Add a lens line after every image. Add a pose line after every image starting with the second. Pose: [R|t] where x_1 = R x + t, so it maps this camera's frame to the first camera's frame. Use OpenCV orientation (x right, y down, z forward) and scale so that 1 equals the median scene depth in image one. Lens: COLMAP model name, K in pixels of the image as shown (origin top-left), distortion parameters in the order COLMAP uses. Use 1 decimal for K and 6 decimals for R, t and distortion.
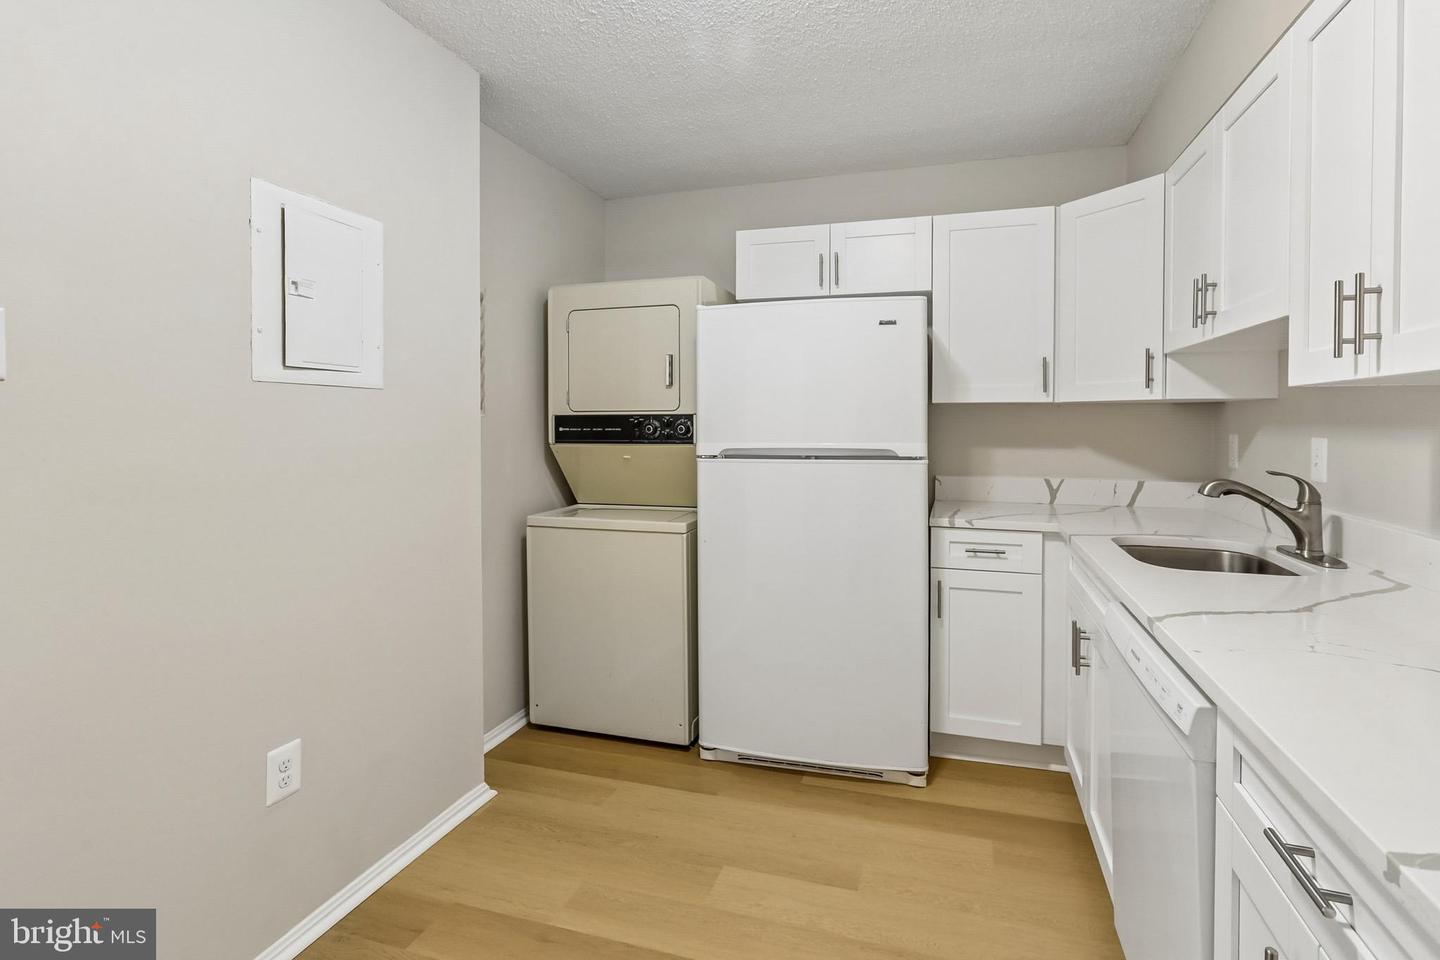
lens RADIAL K [[699.9, 0, 735.9], [0, 699.9, 432.3], [0, 0, 1]] dist [-0.004366, 0.006053]
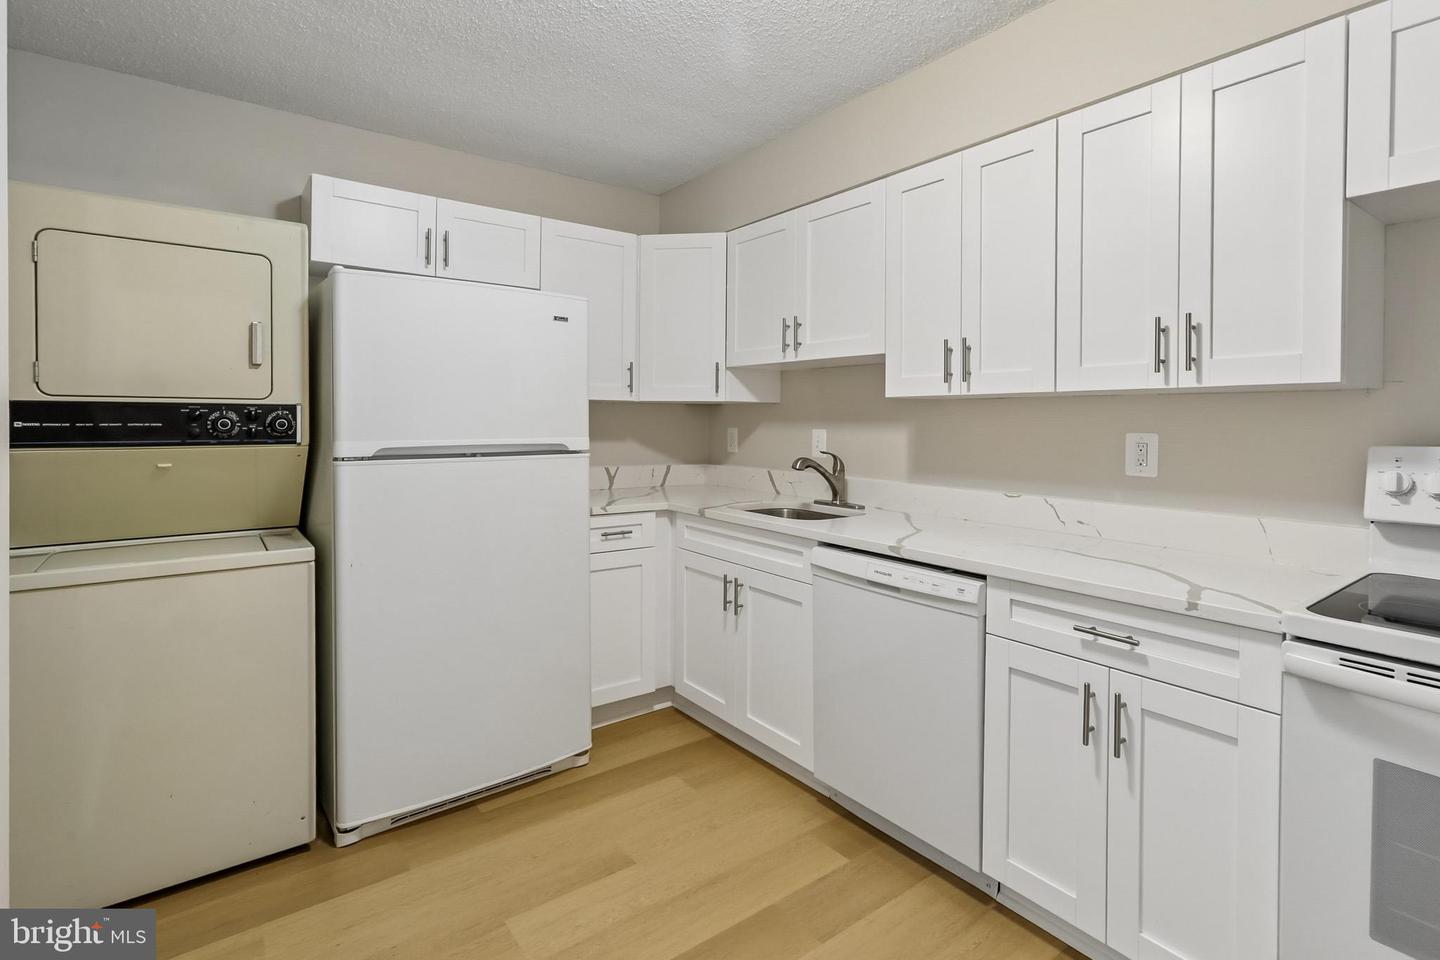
lens RADIAL K [[699.9, 0, 720.9], [0, 699.9, 423.7], [0, 0, 1]] dist [-0.004366, 0.006053]
pose [[0.591558, 0.000613, 0.806262, -0.443924], [0.004761, 0.999980, -0.004254, 0.000463], [-0.806248, 0.006355, 0.591543, 0.202075]]
